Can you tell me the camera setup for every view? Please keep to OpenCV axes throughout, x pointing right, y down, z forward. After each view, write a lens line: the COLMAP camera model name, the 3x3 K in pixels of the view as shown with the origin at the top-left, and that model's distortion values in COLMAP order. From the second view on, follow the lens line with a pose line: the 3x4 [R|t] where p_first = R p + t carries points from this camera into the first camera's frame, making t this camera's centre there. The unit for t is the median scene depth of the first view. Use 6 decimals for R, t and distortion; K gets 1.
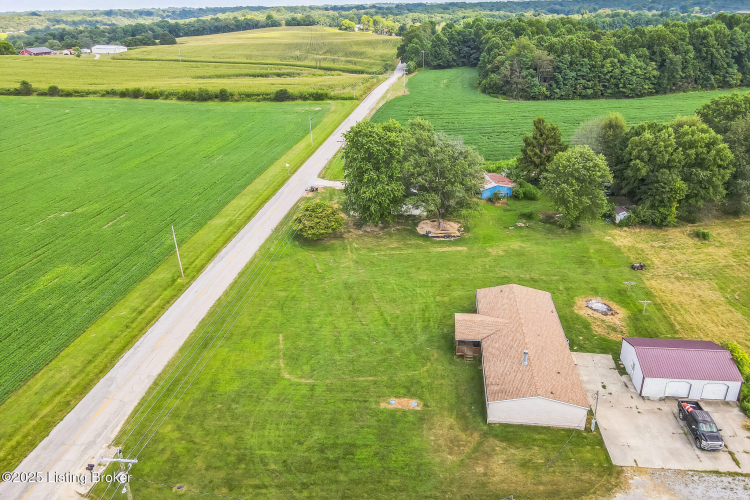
lens RADIAL K [[552.5, 0, 375.0], [0, 552.5, 250.0], [0, 0, 1]] dist [0.021326, 0.002331]
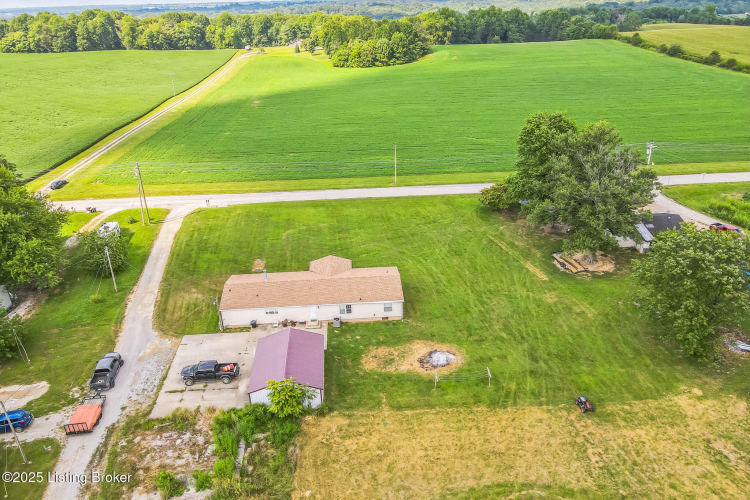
lens RADIAL K [[548.8, 0, 372.4], [0, 548.8, 251.1], [0, 0, 1]] dist [0.017174, 0.005233]
pose [[0.174814, 0.427988, -0.886717, 0.747567], [-0.377942, 0.860763, 0.340950, -0.200883], [0.909175, 0.275525, 0.312228, 0.429361]]
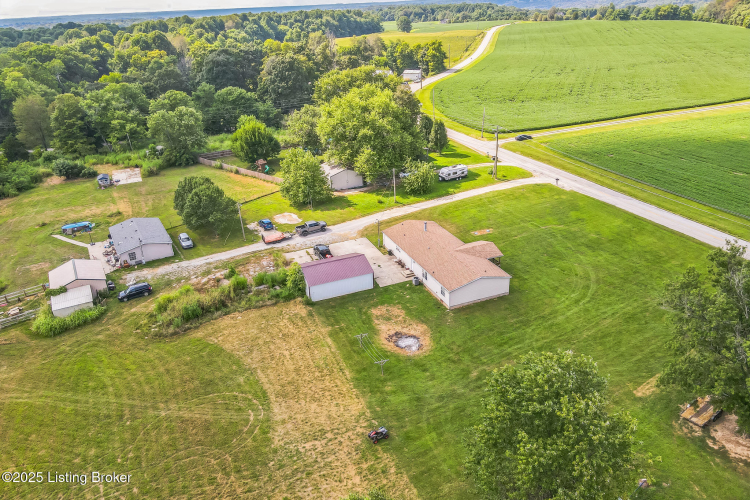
lens RADIAL K [[548.8, 0, 372.4], [0, 548.8, 251.1], [0, 0, 1]] dist [0.017174, 0.005233]
pose [[-0.879090, 0.248551, -0.406723, 0.549980], [-0.137850, 0.684250, 0.716100, -0.440801], [0.456288, 0.685583, -0.567255, 0.975943]]
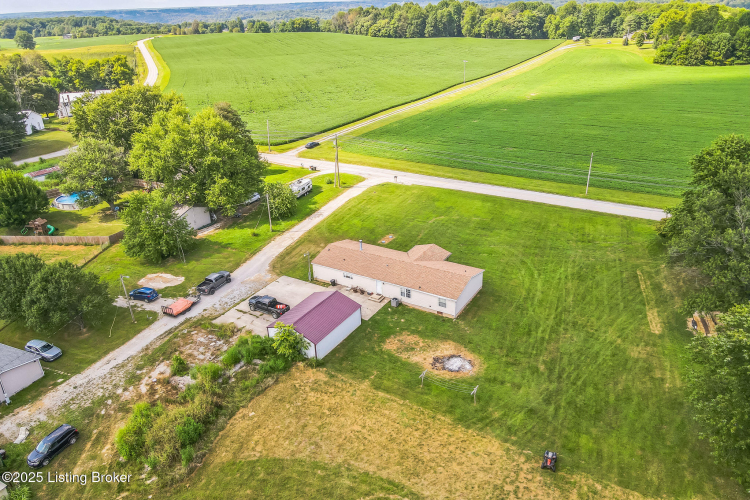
lens RADIAL K [[548.8, 0, 372.4], [0, 548.8, 251.1], [0, 0, 1]] dist [0.017174, 0.005233]
pose [[-0.423857, 0.411214, -0.807000, 0.744825], [-0.327304, 0.761242, 0.559806, -0.316118], [0.844522, 0.501412, -0.188065, 0.686316]]
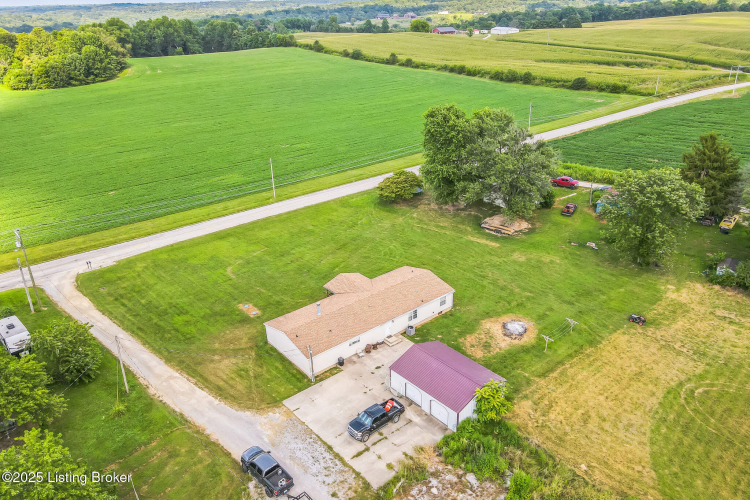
lens RADIAL K [[548.8, 0, 372.4], [0, 548.8, 251.1], [0, 0, 1]] dist [0.017174, 0.005233]
pose [[0.724522, 0.292971, -0.623887, 0.543019], [-0.273784, 0.953022, 0.129584, -0.052215], [0.632543, 0.076924, 0.770696, 0.096560]]
